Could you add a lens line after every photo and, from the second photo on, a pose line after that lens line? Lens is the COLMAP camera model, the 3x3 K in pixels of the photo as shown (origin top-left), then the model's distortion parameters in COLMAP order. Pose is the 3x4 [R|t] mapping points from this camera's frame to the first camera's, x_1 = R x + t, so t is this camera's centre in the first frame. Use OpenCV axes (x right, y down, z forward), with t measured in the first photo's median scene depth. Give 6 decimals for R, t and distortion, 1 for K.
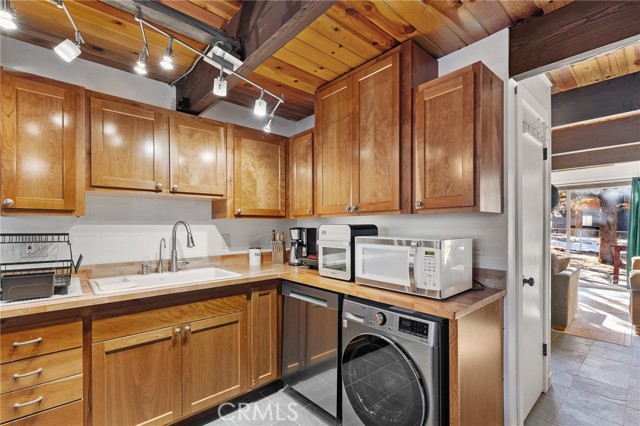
lens RADIAL K [[288.1, 0, 319.6], [0, 288.1, 226.3], [0, 0, 1]] dist [0.008330, -0.002161]
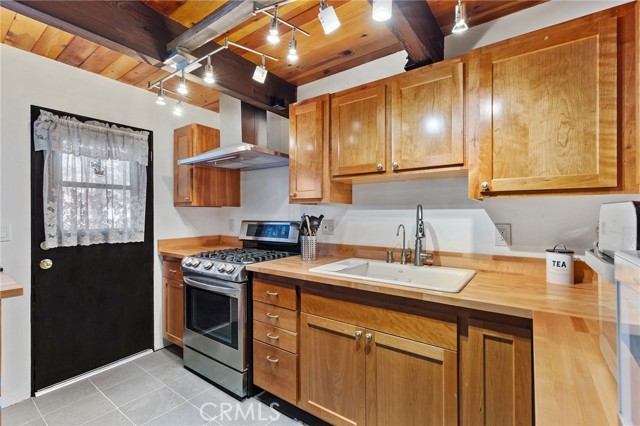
lens RADIAL K [[288.1, 0, 321.6], [0, 288.1, 210.4], [0, 0, 1]] dist [0.008330, -0.002161]
pose [[0.215992, -0.002794, -0.976391, 0.297711], [0.005748, 0.999982, -0.001590, -0.002758], [0.976378, -0.005269, 0.216004, 0.656669]]
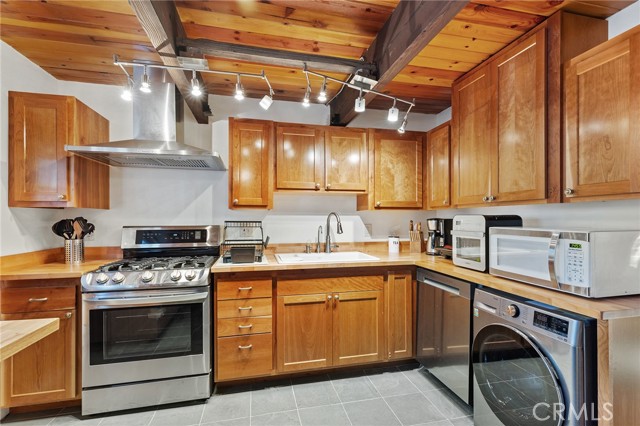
lens RADIAL K [[288.1, 0, 323.3], [0, 288.1, 215.8], [0, 0, 1]] dist [0.008330, -0.002161]
pose [[0.880492, 0.000288, -0.474061, 0.087456], [-0.003964, 0.999969, -0.006756, 0.005954], [0.474044, 0.007828, 0.880466, -0.138332]]
